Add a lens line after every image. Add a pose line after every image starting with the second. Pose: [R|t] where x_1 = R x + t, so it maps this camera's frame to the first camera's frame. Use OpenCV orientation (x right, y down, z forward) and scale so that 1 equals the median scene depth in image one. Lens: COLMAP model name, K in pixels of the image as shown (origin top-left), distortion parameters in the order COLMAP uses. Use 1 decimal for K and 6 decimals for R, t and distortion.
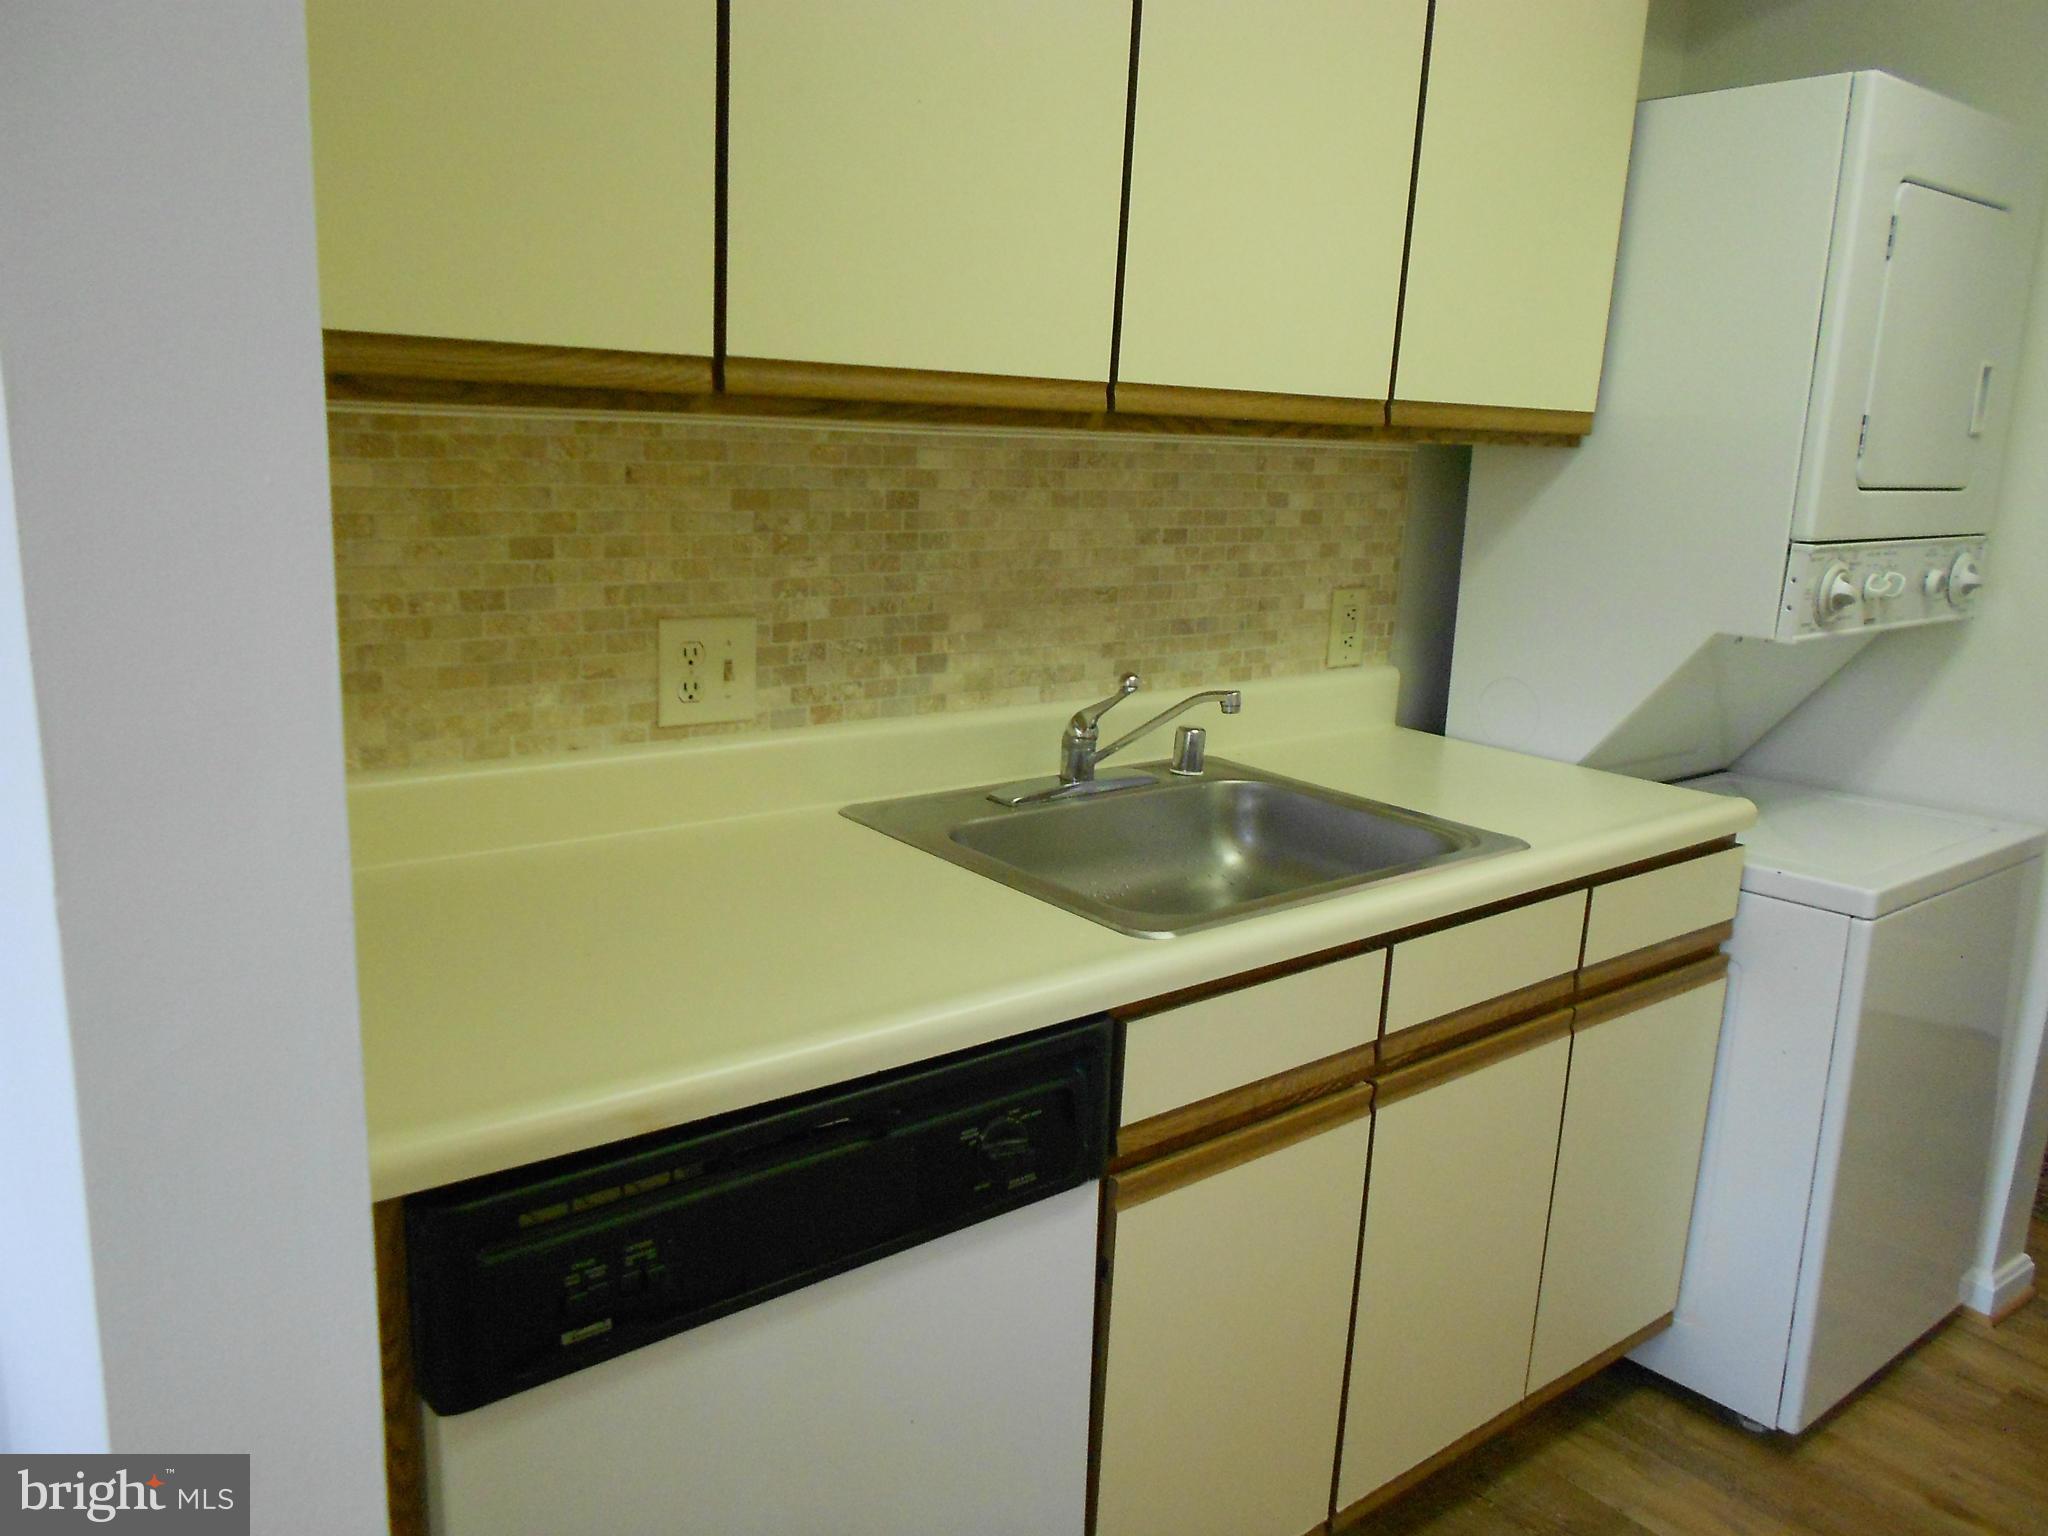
lens RADIAL K [[1493.5, 0, 1020.4], [0, 1493.5, 774.4], [0, 0, 1]] dist [-0.030093, -0.000165]
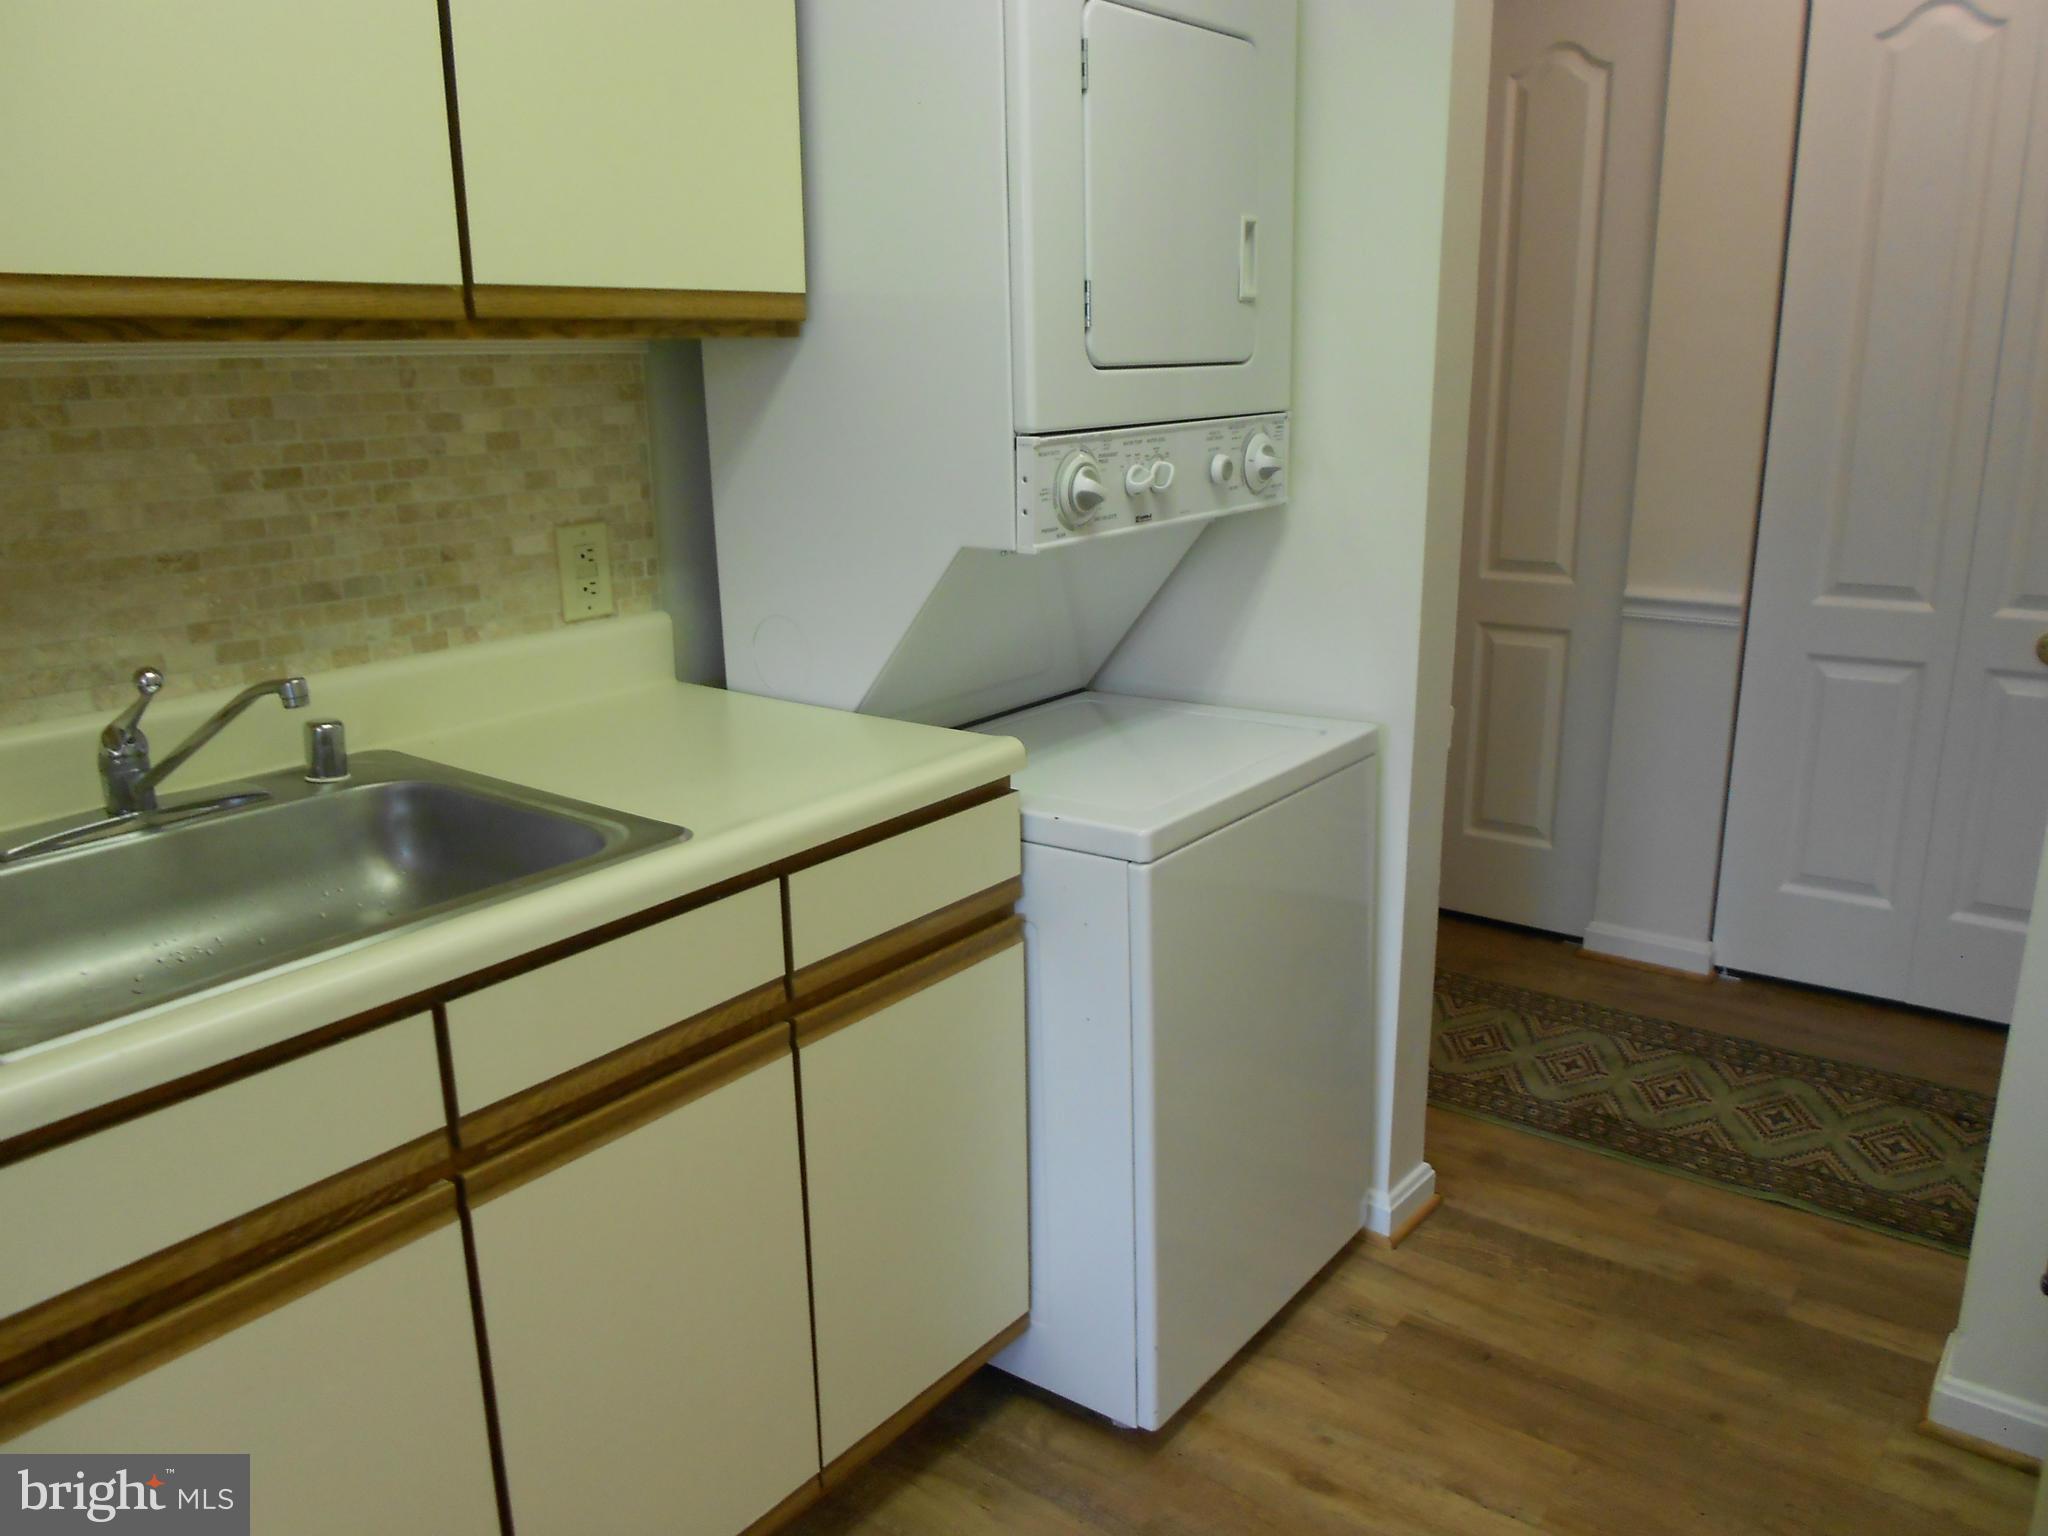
lens RADIAL K [[1538.2, 0, 1005.1], [0, 1538.2, 776.6], [0, 0, 1]] dist [-0.039914, 0.010556]
pose [[0.964754, -0.112097, 0.238082, 0.257896], [0.101168, 0.993196, 0.057677, -0.012142], [-0.242928, -0.031558, 0.969531, 0.128301]]
